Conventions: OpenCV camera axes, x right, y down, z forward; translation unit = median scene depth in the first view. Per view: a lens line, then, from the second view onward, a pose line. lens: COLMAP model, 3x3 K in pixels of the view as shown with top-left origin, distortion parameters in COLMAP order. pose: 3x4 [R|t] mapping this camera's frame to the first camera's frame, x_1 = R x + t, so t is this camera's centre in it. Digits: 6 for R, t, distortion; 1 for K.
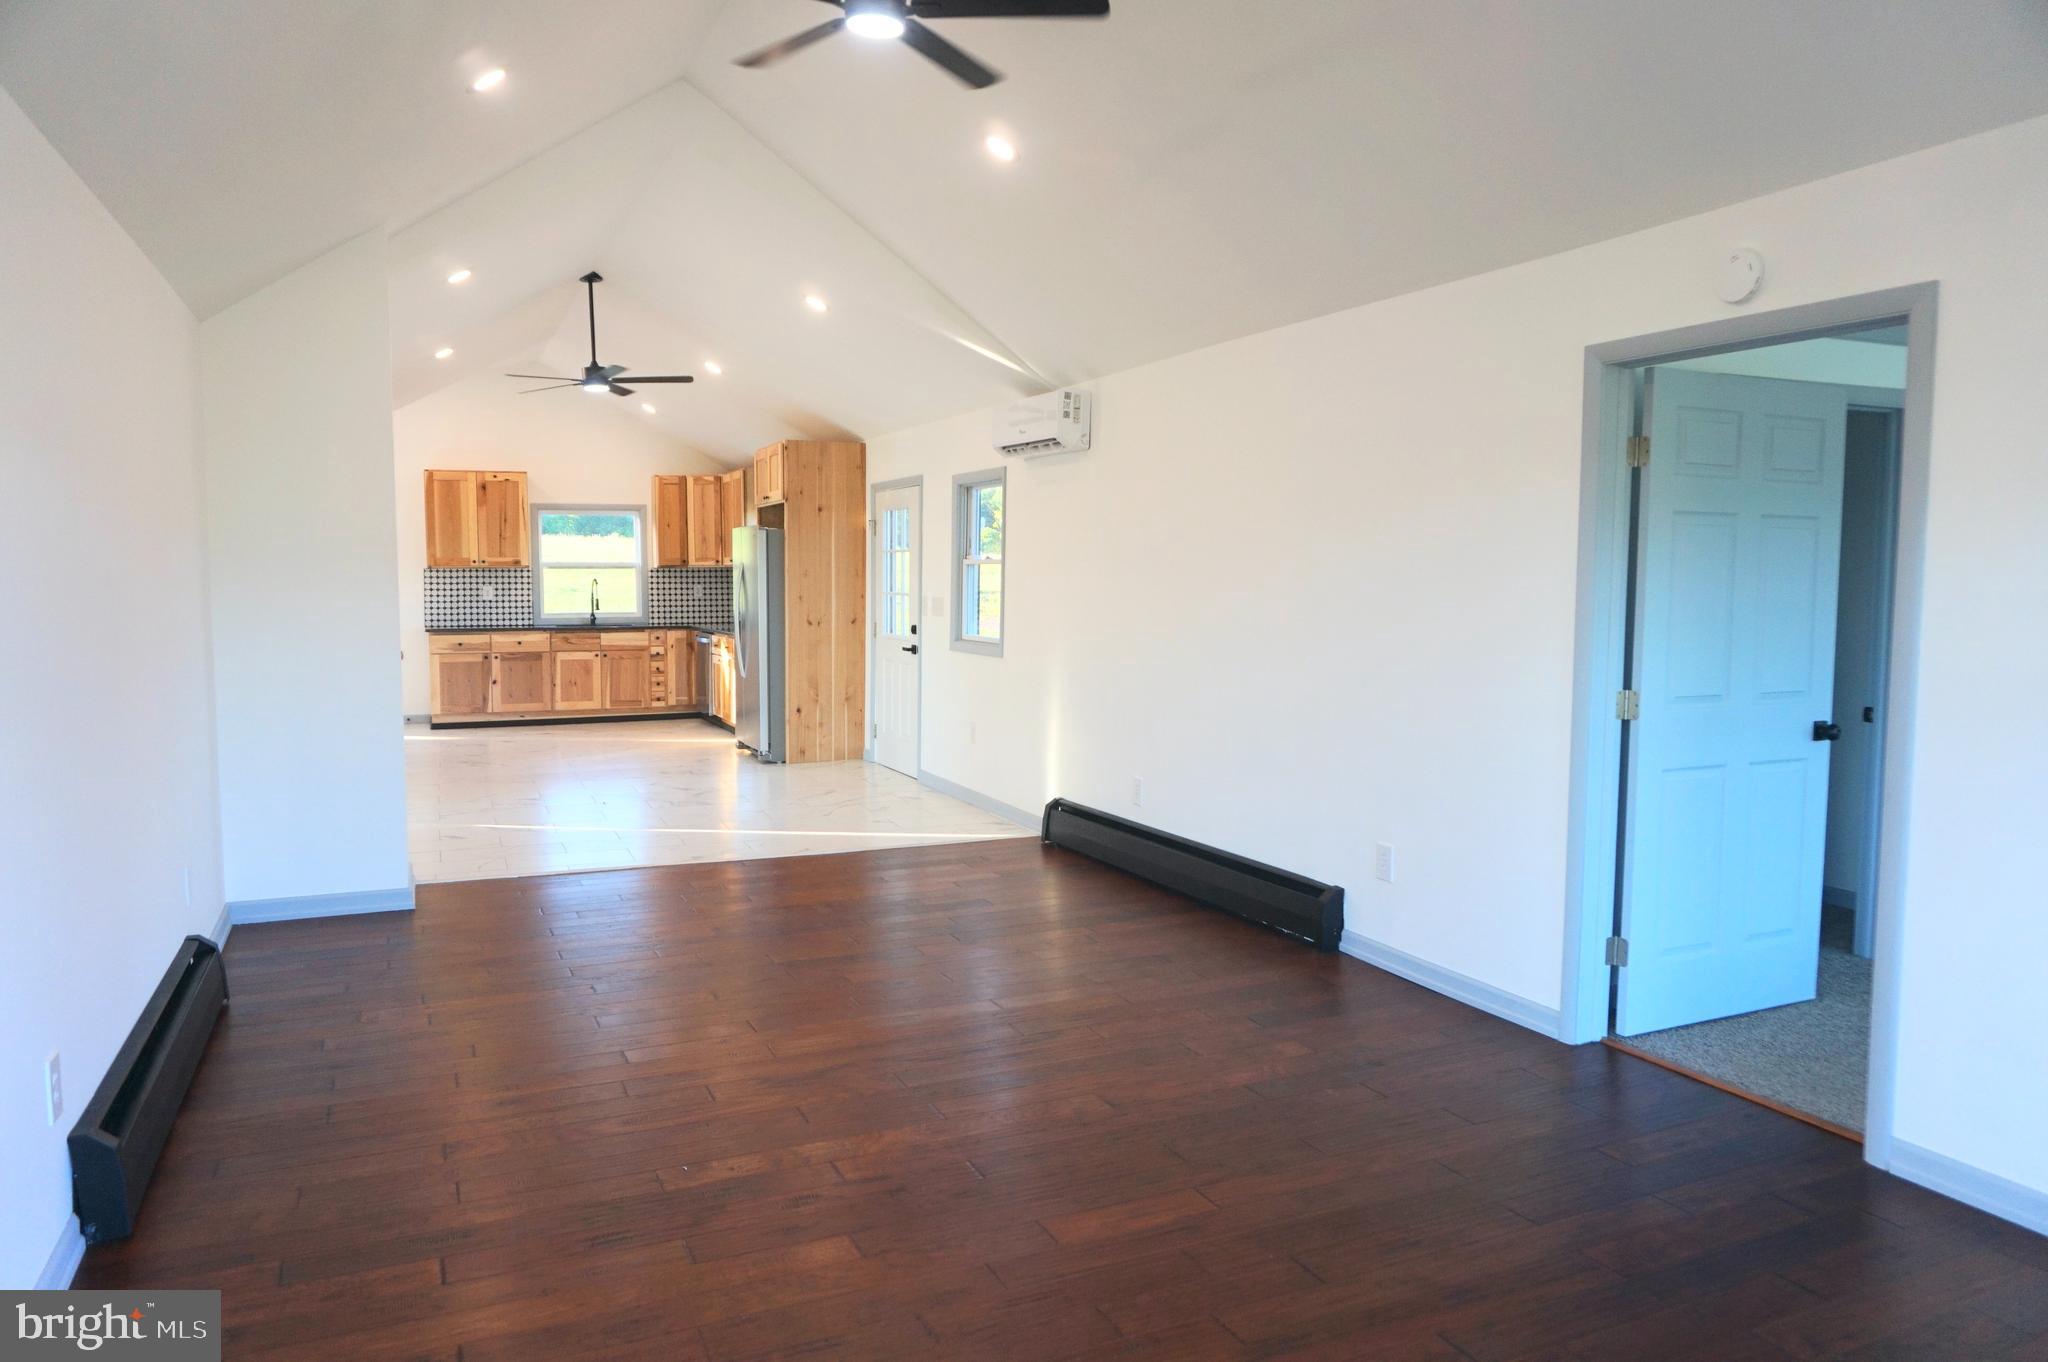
lens RADIAL K [[1385.4, 0, 1024.7], [0, 1385.4, 684.7], [0, 0, 1]] dist [-0.046294, 0.043596]
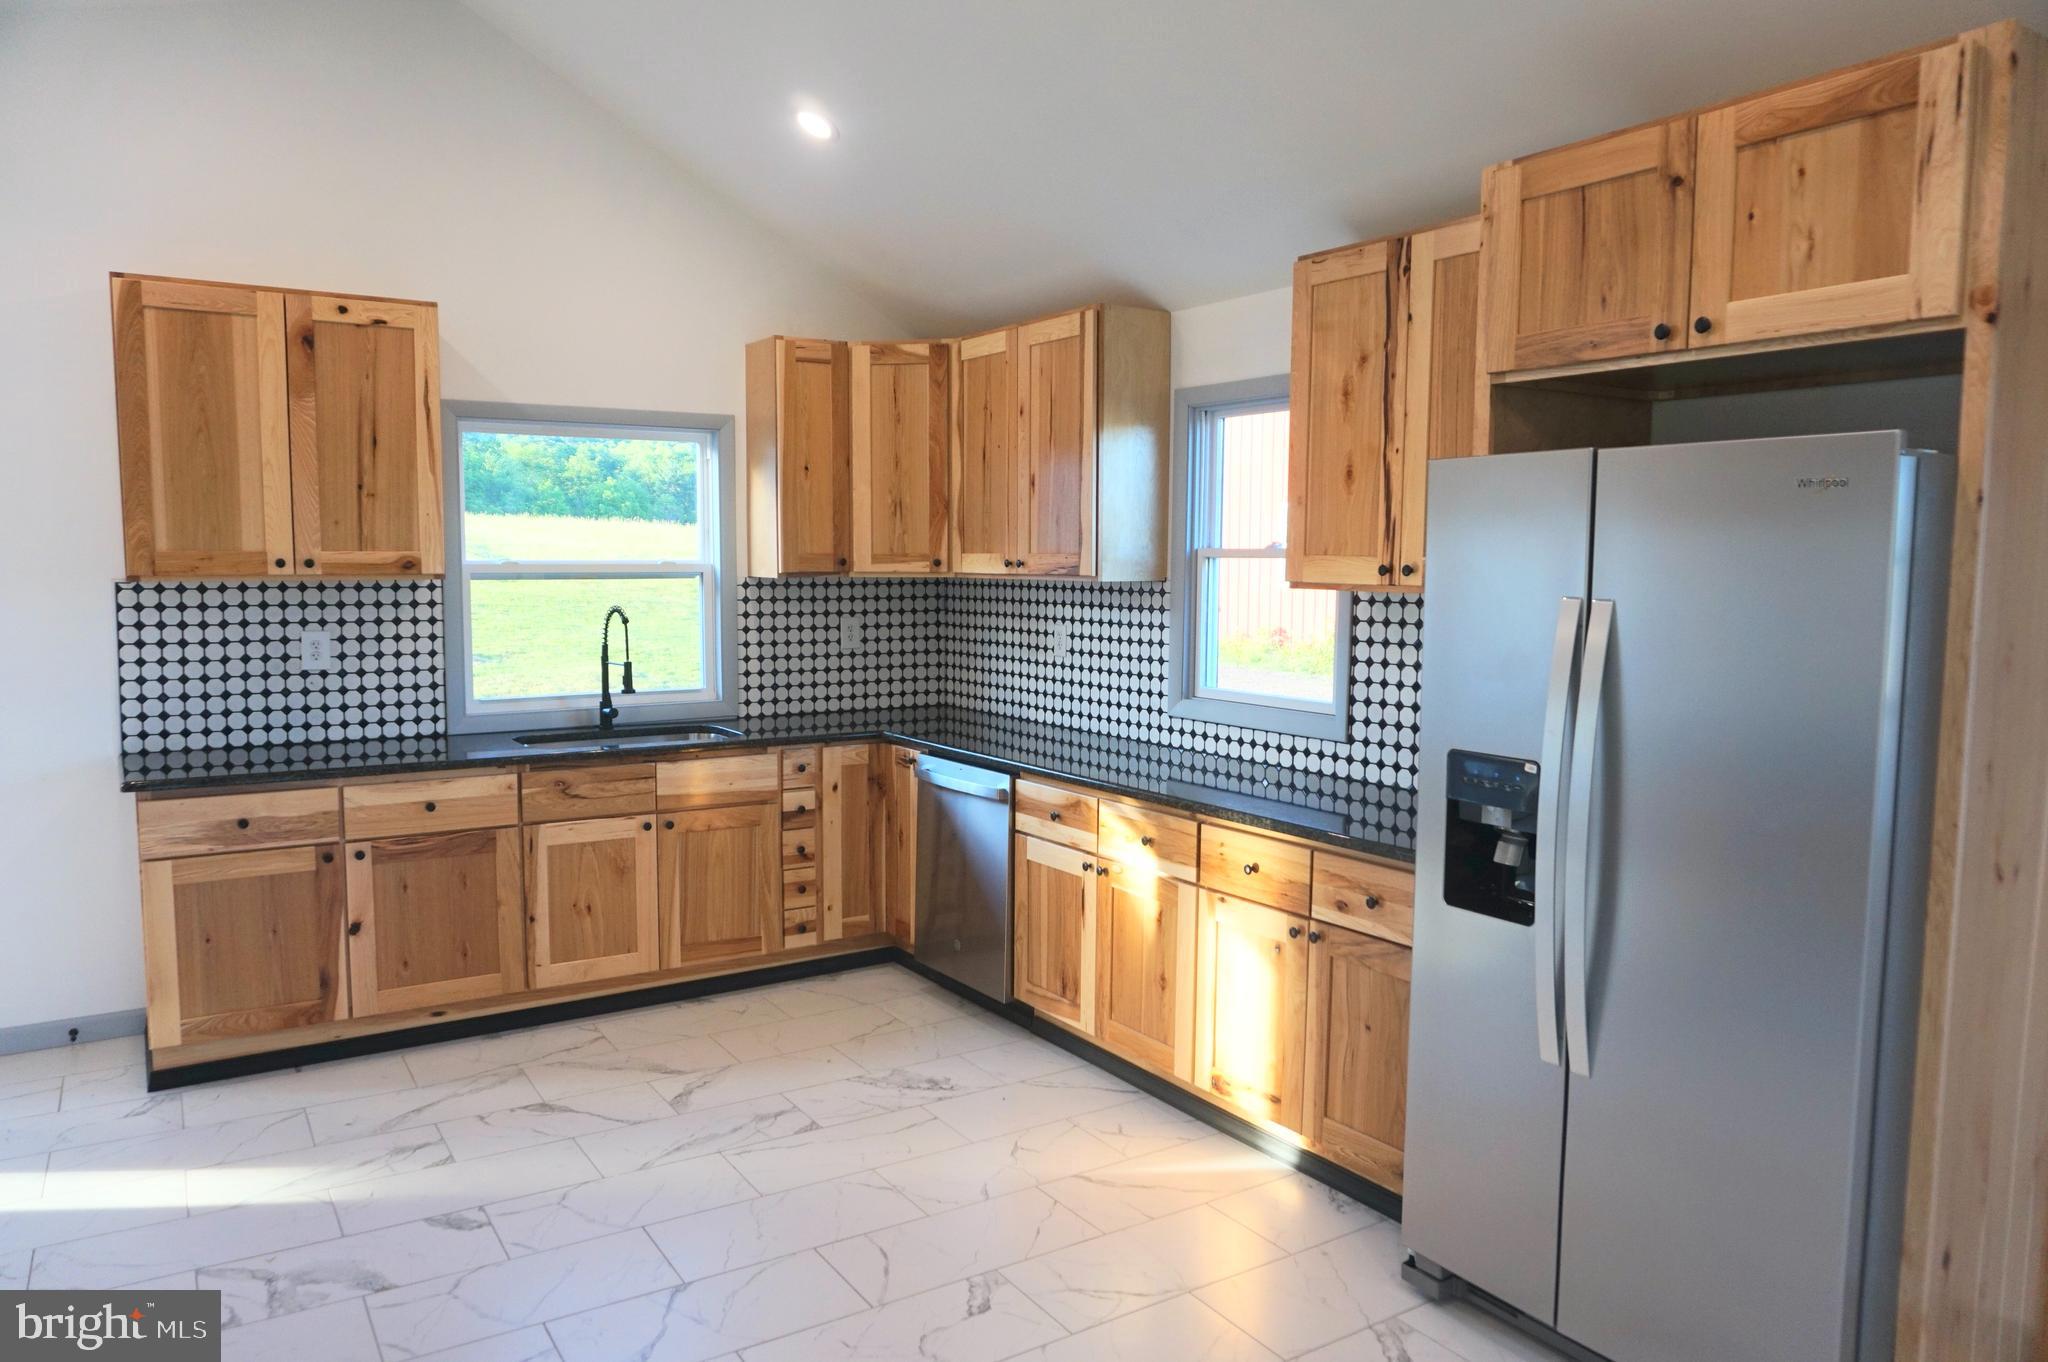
lens RADIAL K [[1385.4, 0, 1024.7], [0, 1385.4, 684.7], [0, 0, 1]] dist [-0.046294, 0.043596]
pose [[0.985913, -0.008990, 0.167019, -0.274273], [0.006675, 0.999874, 0.014422, -0.062669], [-0.167128, -0.013104, 0.985848, 0.633663]]
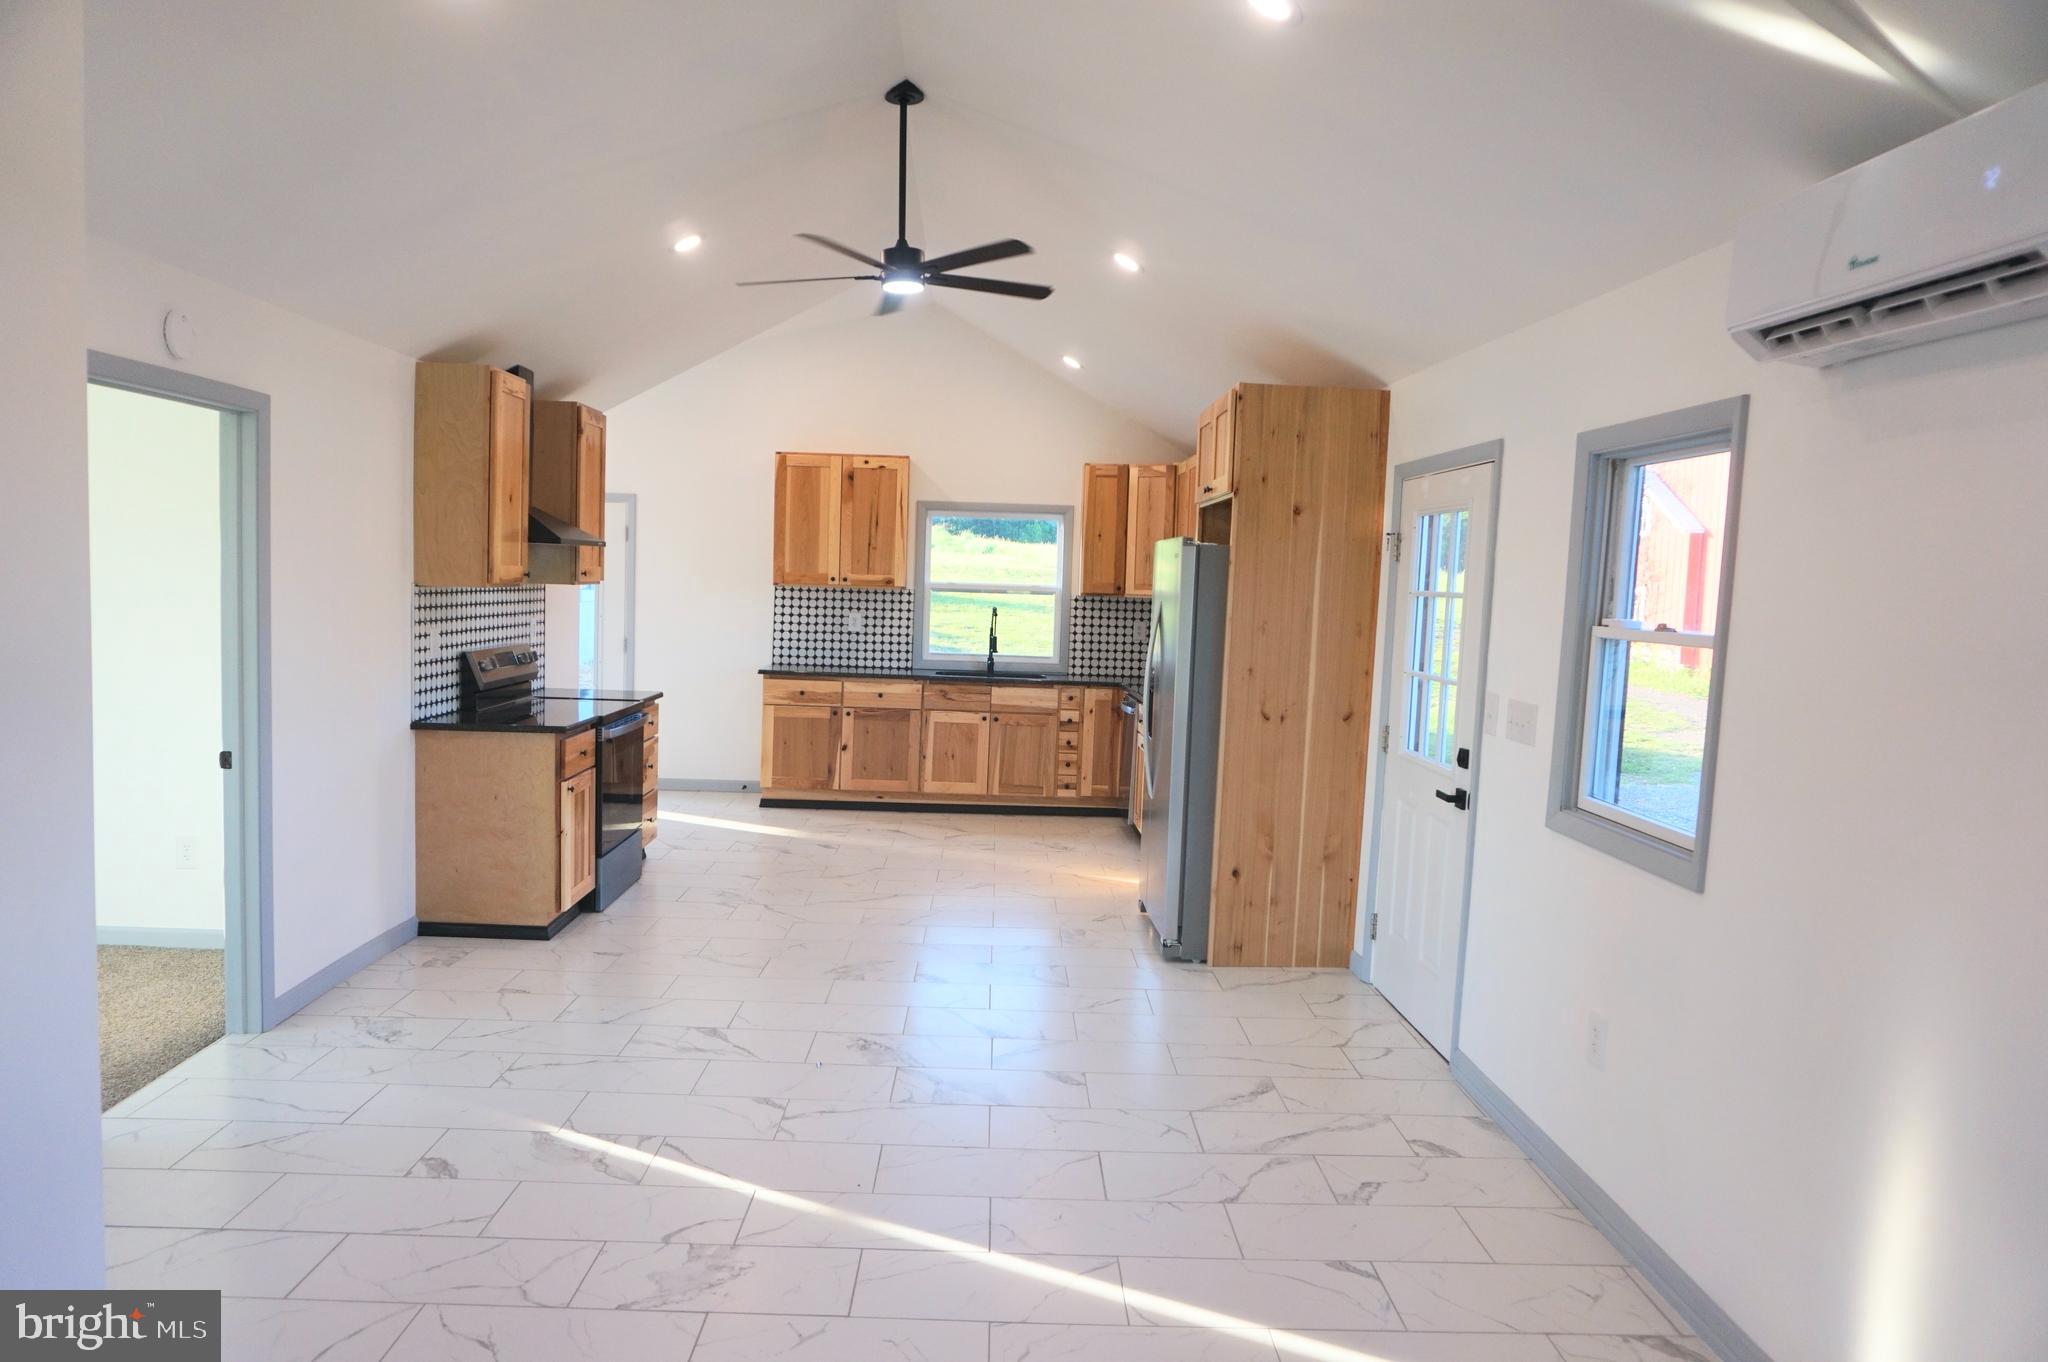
lens RADIAL K [[1385.4, 0, 1024.7], [0, 1385.4, 684.7], [0, 0, 1]] dist [-0.046294, 0.043596]
pose [[0.927488, 0.060595, -0.368909, -0.033056], [-0.064772, 0.997900, 0.001064, -0.040605], [0.368198, 0.022908, 0.929465, 0.355521]]
